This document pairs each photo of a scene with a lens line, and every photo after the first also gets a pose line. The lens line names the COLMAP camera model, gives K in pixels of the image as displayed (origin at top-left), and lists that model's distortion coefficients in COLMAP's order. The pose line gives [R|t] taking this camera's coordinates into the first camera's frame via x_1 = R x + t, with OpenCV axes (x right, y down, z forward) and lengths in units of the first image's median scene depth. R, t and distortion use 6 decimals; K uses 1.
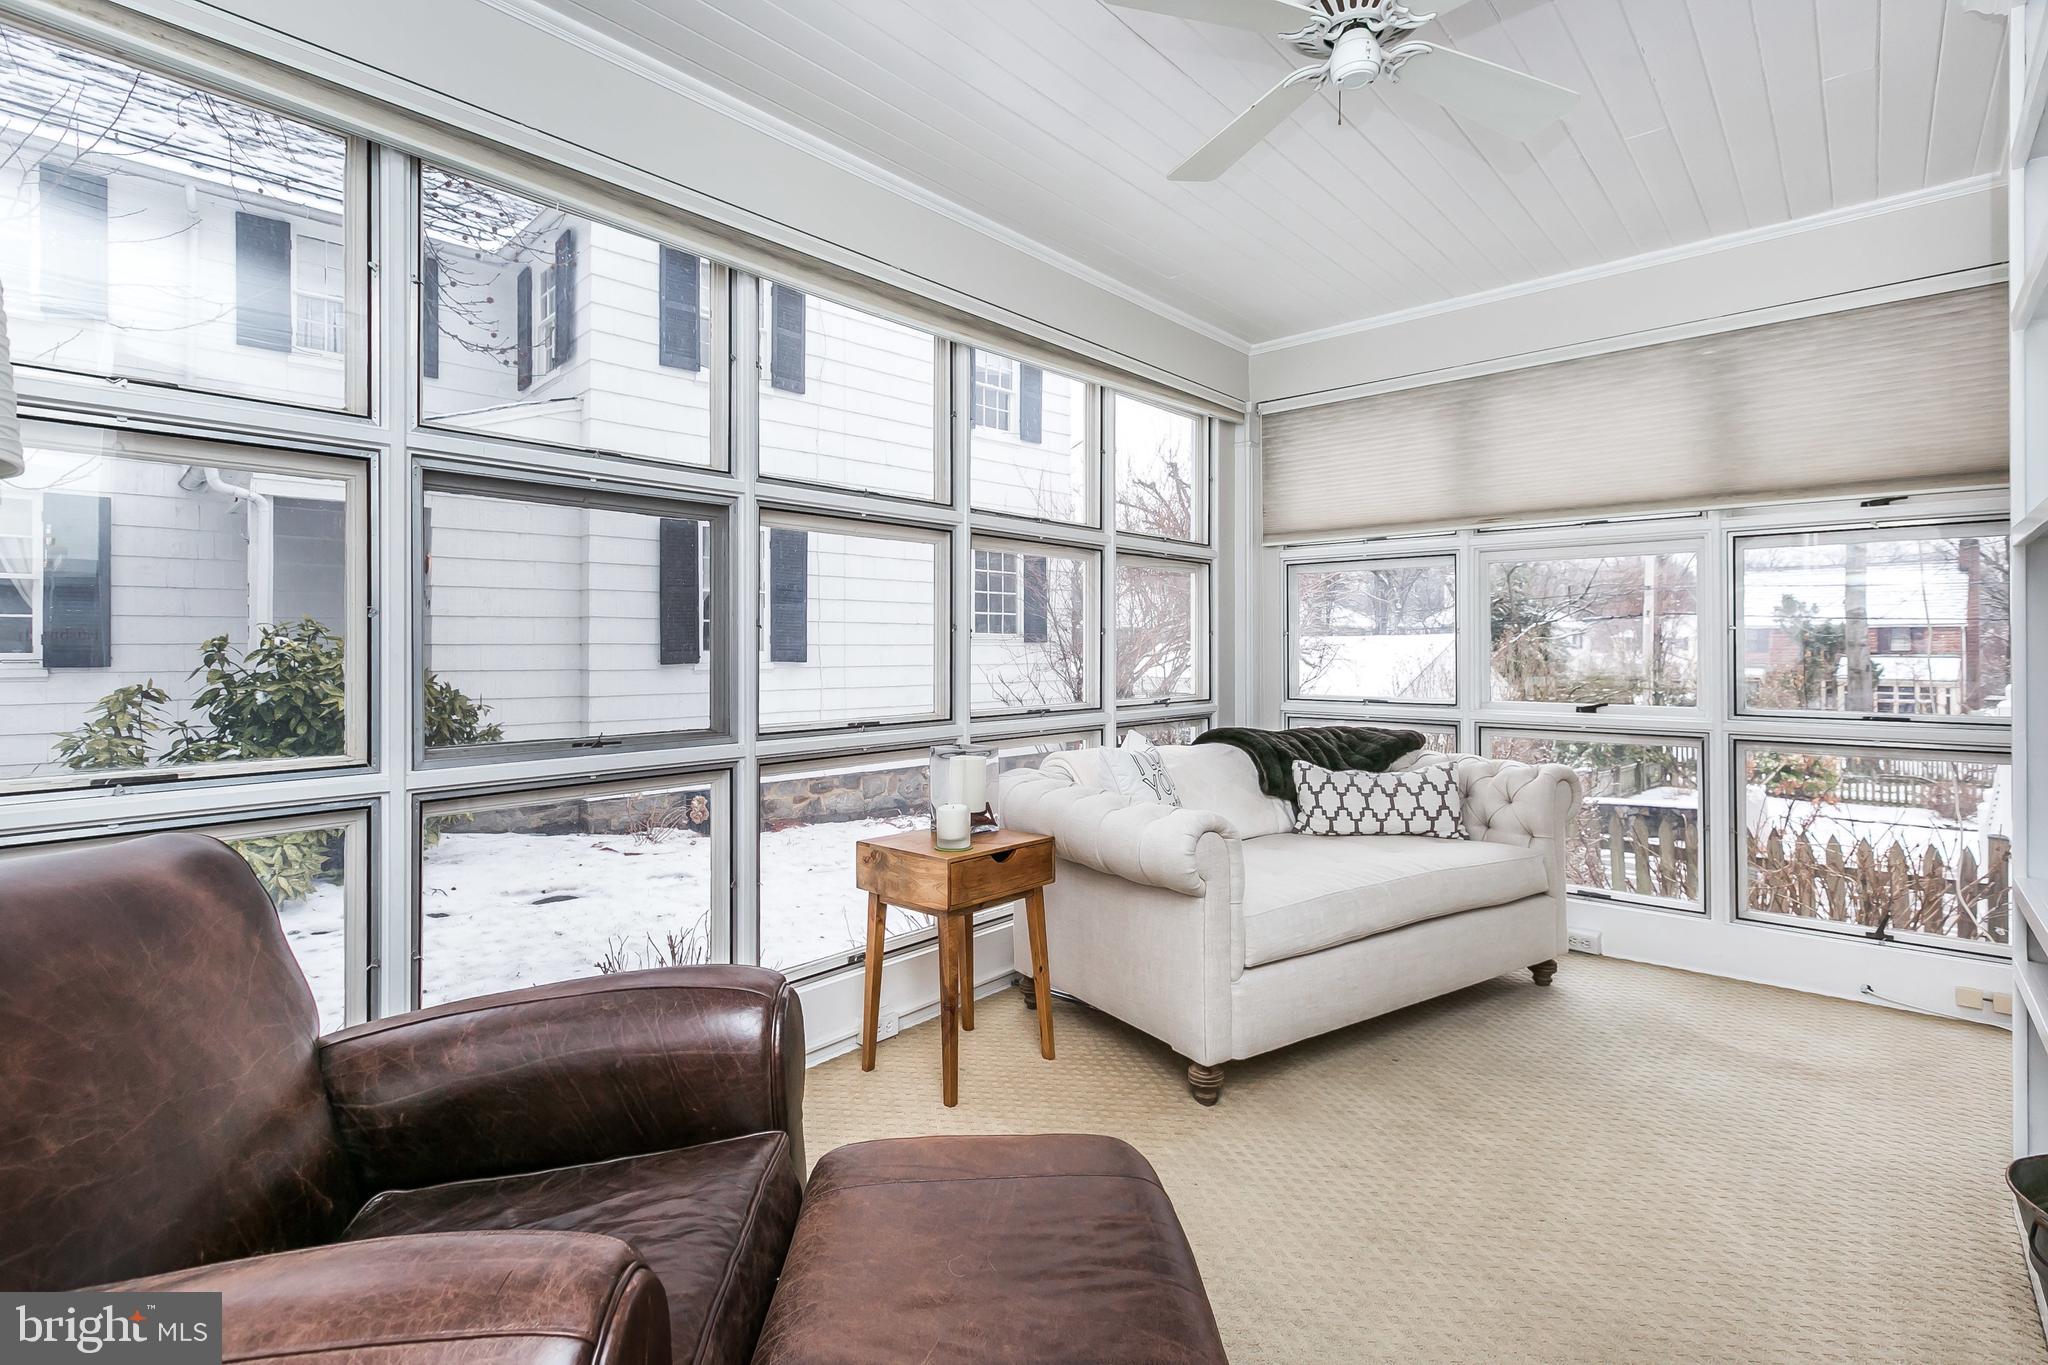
lens RADIAL K [[939.4, 0, 978.9], [0, 939.4, 639.0], [0, 0, 1]] dist [0.003100, -0.000527]
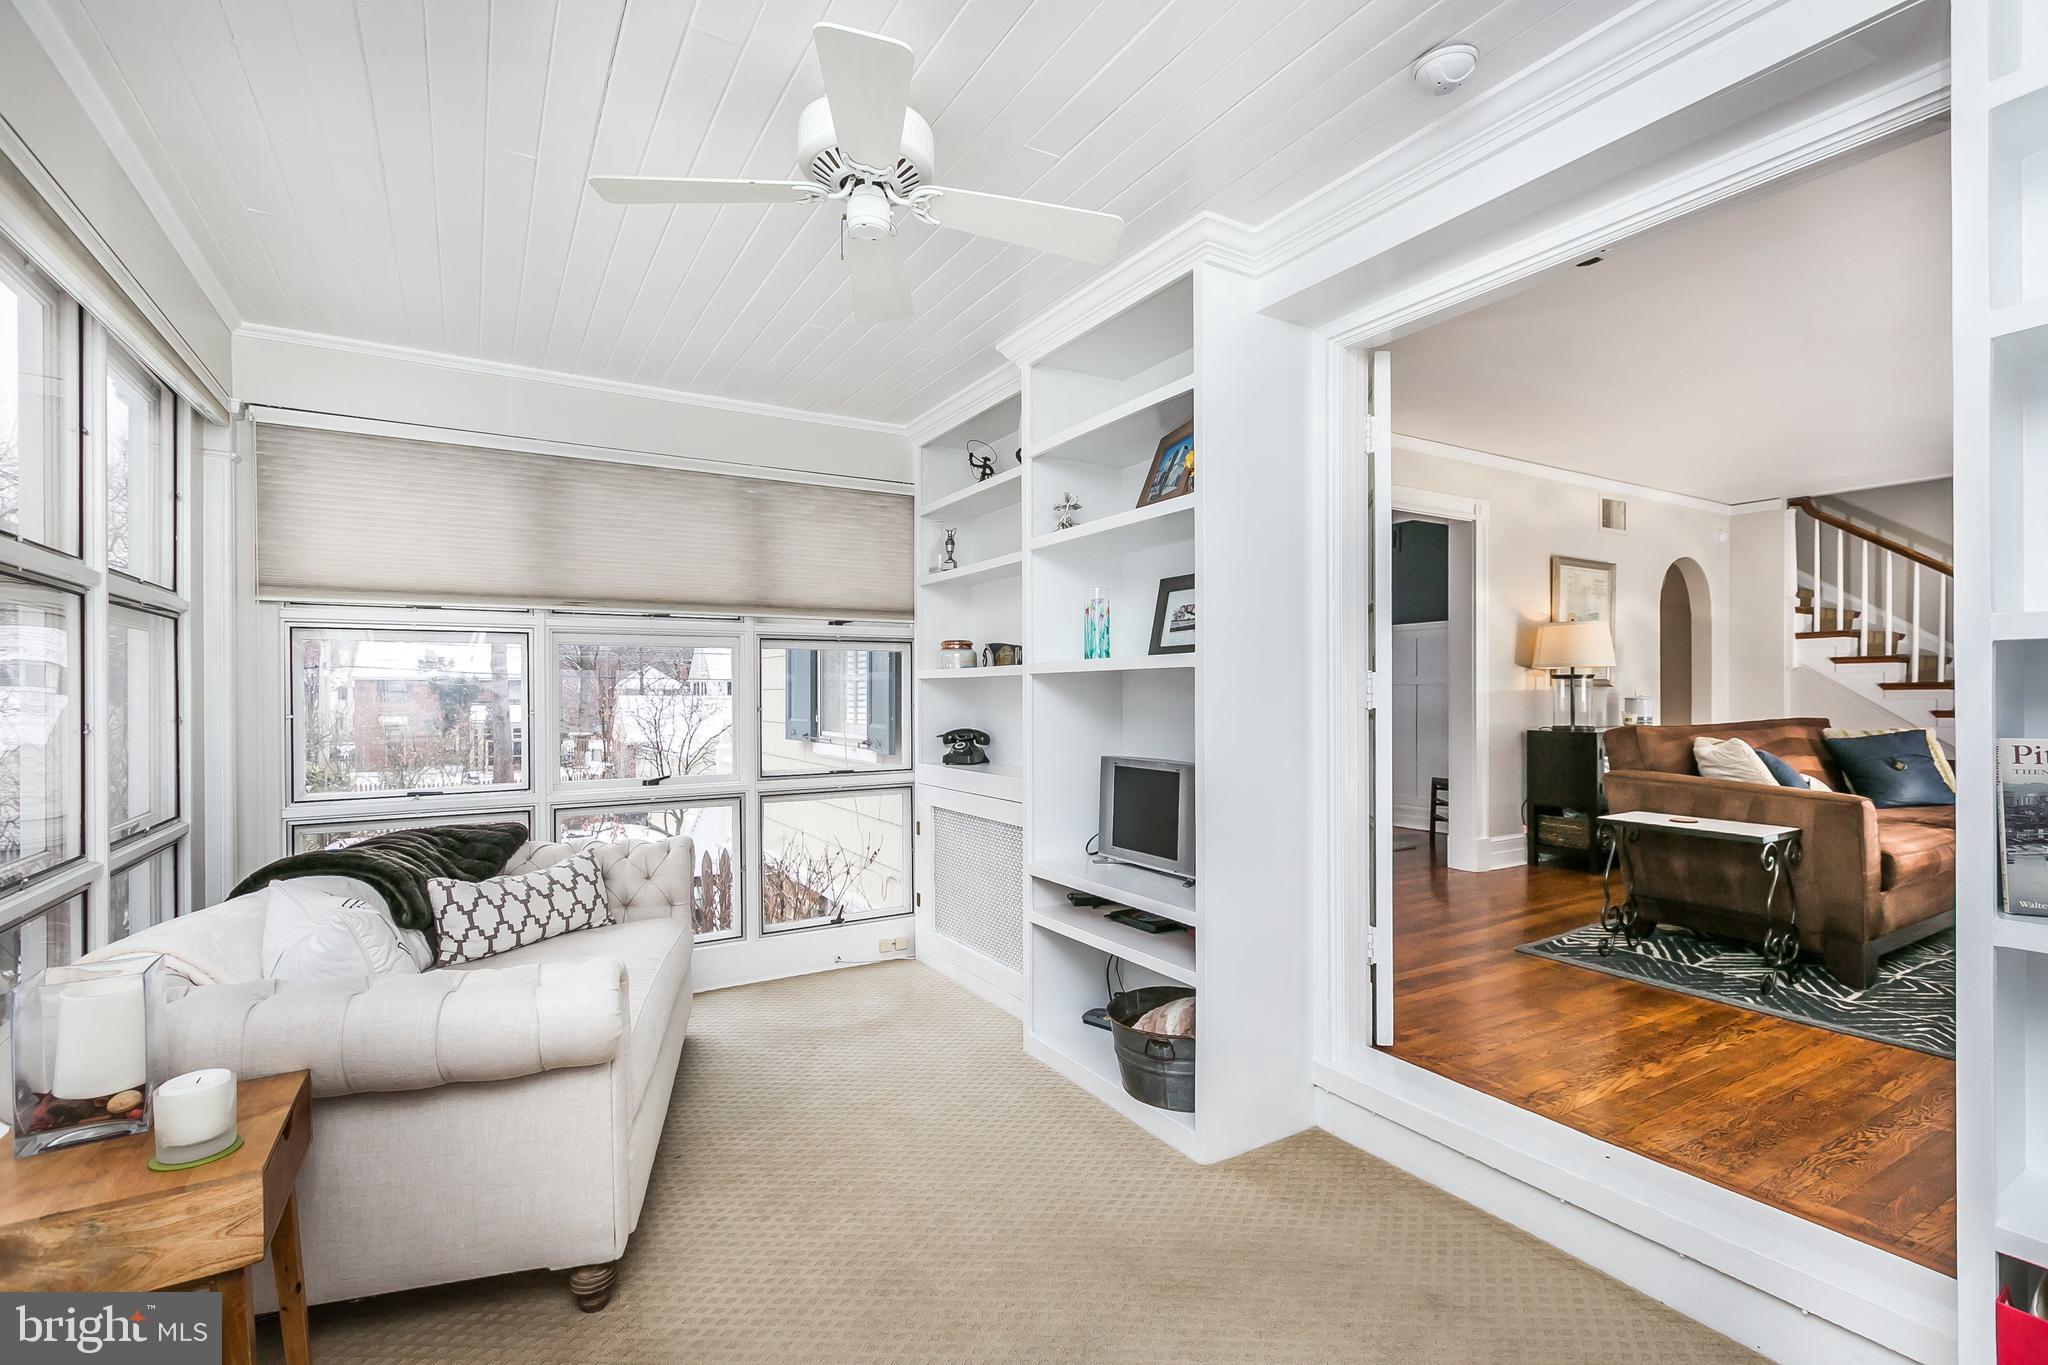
lens RADIAL K [[939.4, 0, 1021.4], [0, 939.4, 690.2], [0, 0, 1]] dist [0.003100, -0.000527]
pose [[0.279245, -0.001393, 0.960219, -0.321197], [-0.001149, 0.999998, 0.001785, -0.039263], [-0.960219, -0.001602, 0.279243, 0.287490]]
